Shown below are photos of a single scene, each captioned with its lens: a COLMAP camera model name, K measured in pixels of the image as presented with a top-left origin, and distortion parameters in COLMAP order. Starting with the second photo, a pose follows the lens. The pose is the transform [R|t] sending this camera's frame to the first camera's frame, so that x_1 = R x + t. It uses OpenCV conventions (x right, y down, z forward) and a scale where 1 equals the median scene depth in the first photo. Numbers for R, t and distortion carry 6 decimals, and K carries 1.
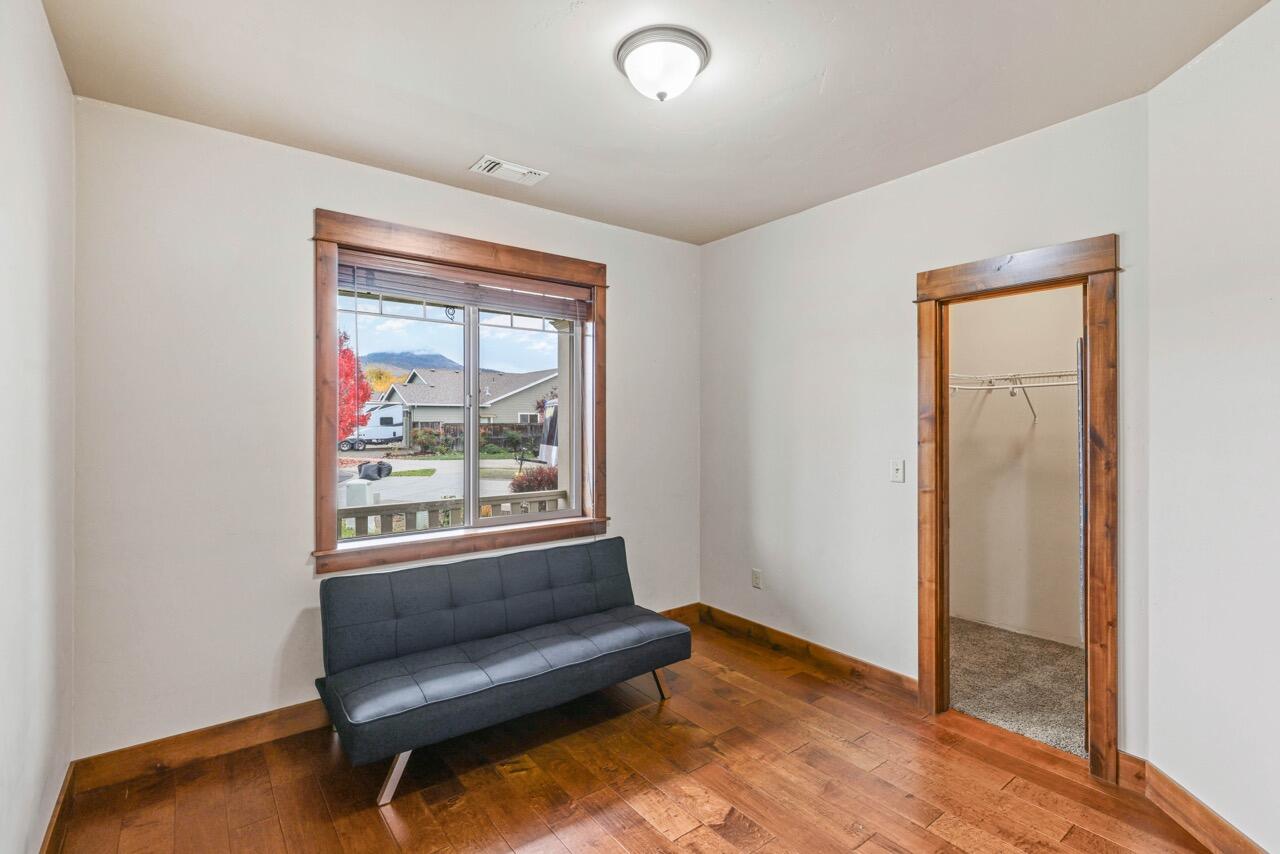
lens RADIAL K [[581.9, 0, 637.5], [0, 581.9, 431.0], [0, 0, 1]] dist [-0.013685, 0.001018]
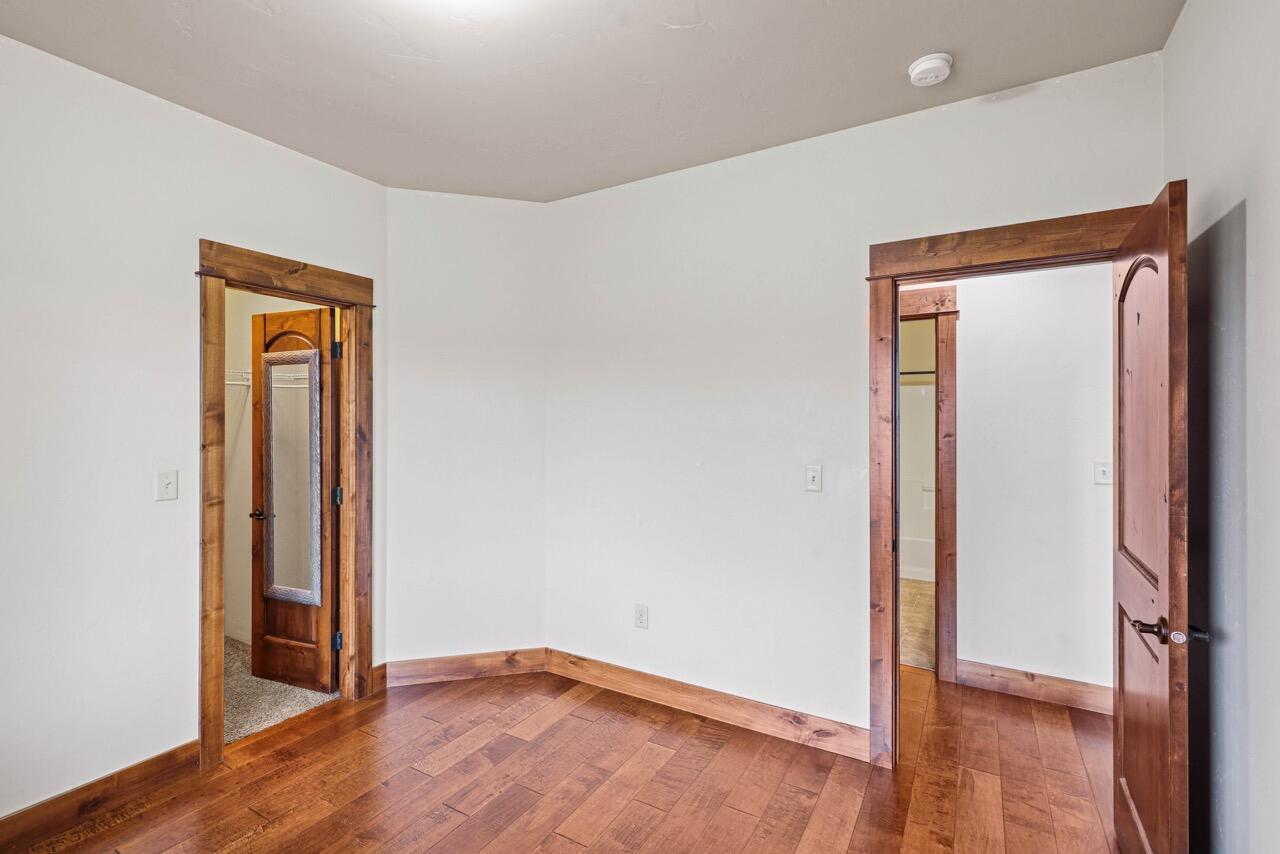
lens RADIAL K [[581.9, 0, 638.6], [0, 581.9, 417.0], [0, 0, 1]] dist [-0.013685, 0.001018]
pose [[-0.380311, -0.002040, 0.924856, -0.519642], [0.004067, 0.999984, 0.003878, -0.022594], [-0.924850, 0.005236, -0.380297, 0.765787]]
